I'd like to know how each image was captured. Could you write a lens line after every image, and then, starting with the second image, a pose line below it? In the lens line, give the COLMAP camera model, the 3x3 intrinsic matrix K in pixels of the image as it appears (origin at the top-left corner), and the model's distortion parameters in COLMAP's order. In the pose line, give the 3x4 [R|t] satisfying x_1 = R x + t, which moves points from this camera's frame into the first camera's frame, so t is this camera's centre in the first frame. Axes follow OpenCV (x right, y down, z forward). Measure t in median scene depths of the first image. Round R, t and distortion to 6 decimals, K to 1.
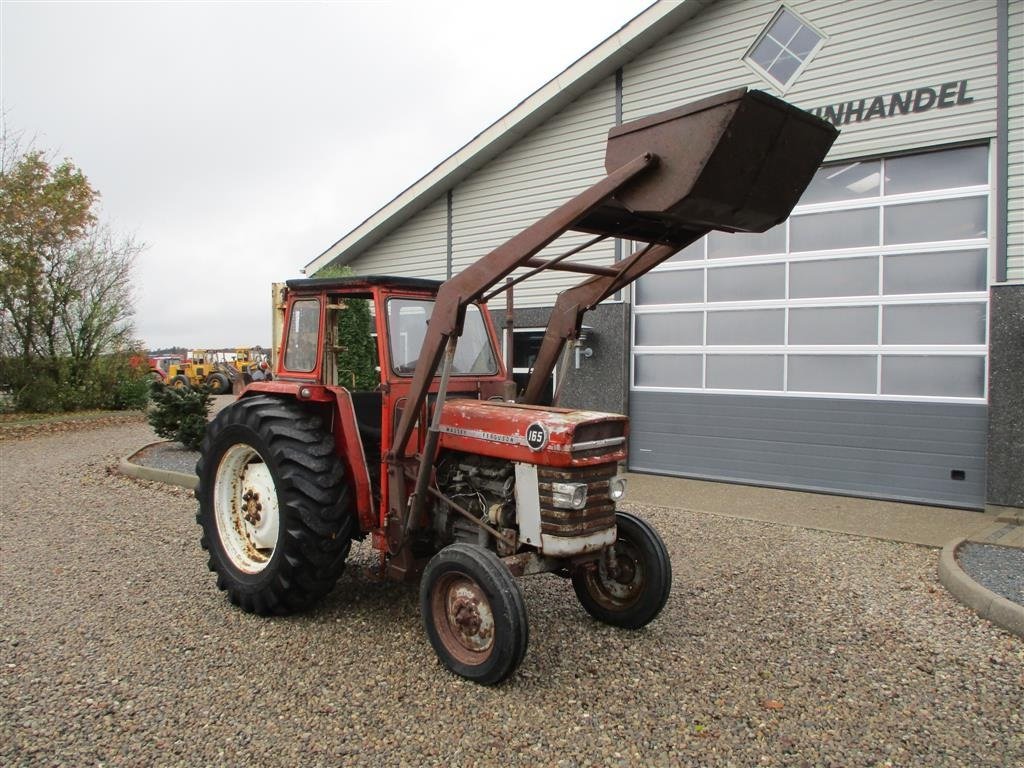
lens RADIAL K [[849.0, 0, 520.6], [0, 849.0, 384.2], [0, 0, 1]] dist [-0.046259, 0.028659]
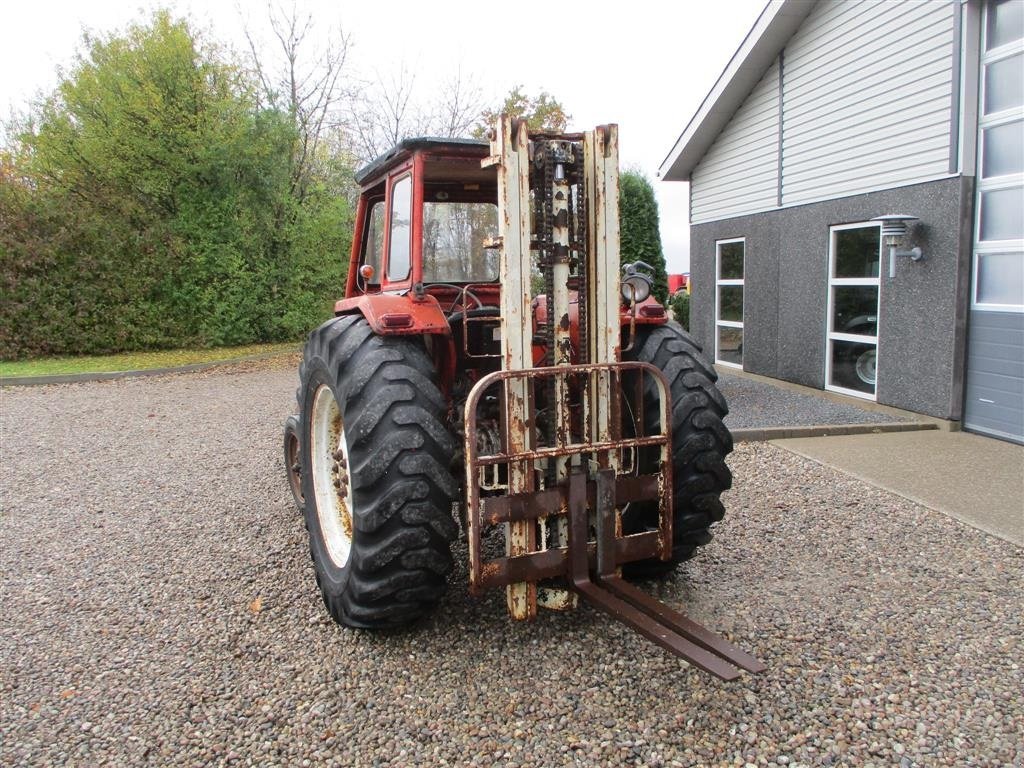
lens RADIAL K [[849.0, 0, 518.5], [0, 849.0, 379.6], [0, 0, 1]] dist [-0.046259, 0.028659]
pose [[0.786916, 0.053251, -0.614758, 0.359055], [0.004489, 0.995749, 0.091999, 0.000289], [0.617043, -0.075155, 0.783332, 0.364370]]
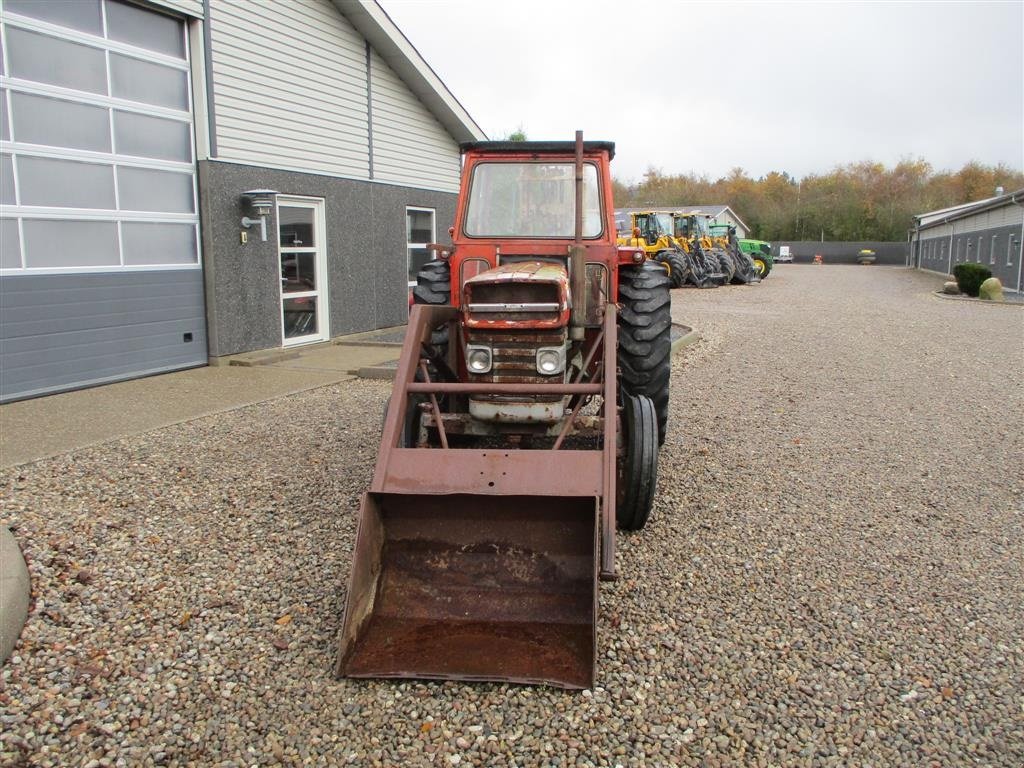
lens RADIAL K [[849.0, 0, 520.2], [0, 849.0, 379.7], [0, 0, 1]] dist [-0.046259, 0.028659]
pose [[-0.348569, -0.157986, 0.923872, -0.657230], [0.019299, 0.984273, 0.175596, -0.019852], [-0.937084, 0.079037, -0.340038, 1.029812]]
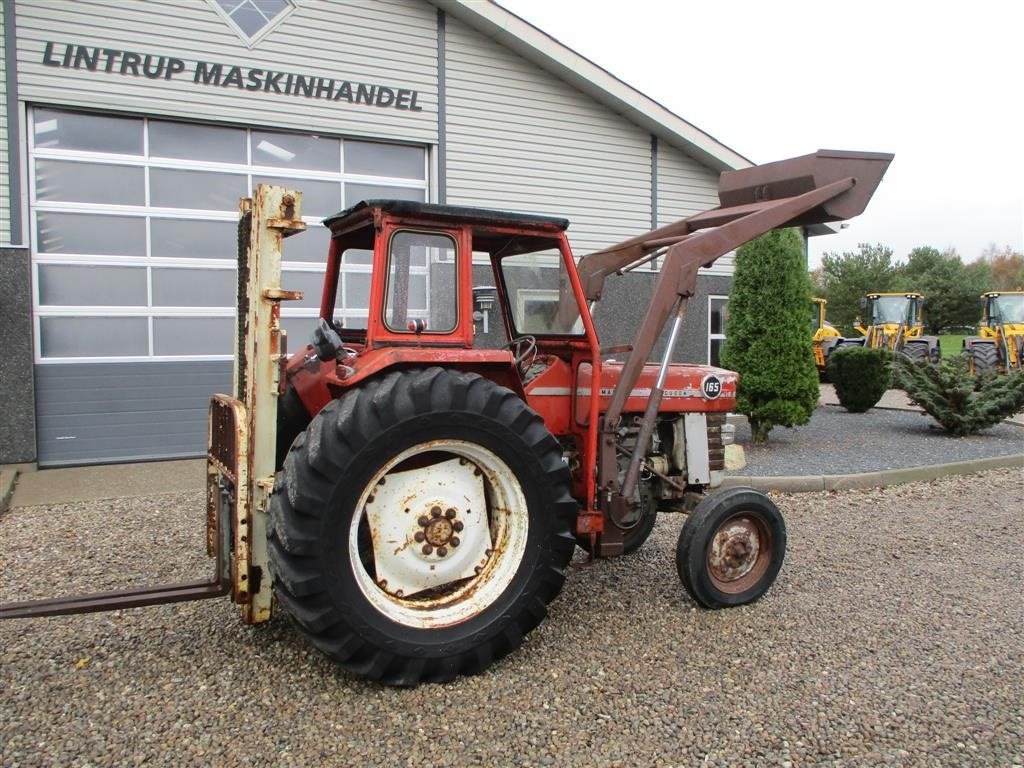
lens RADIAL K [[849.0, 0, 528.2], [0, 849.0, 377.0], [0, 0, 1]] dist [-0.046259, 0.028659]
pose [[0.335594, -0.059867, 0.940102, -0.606386], [0.030448, 0.998146, 0.052694, -0.009555], [-0.941515, 0.010941, 0.336795, 0.451439]]
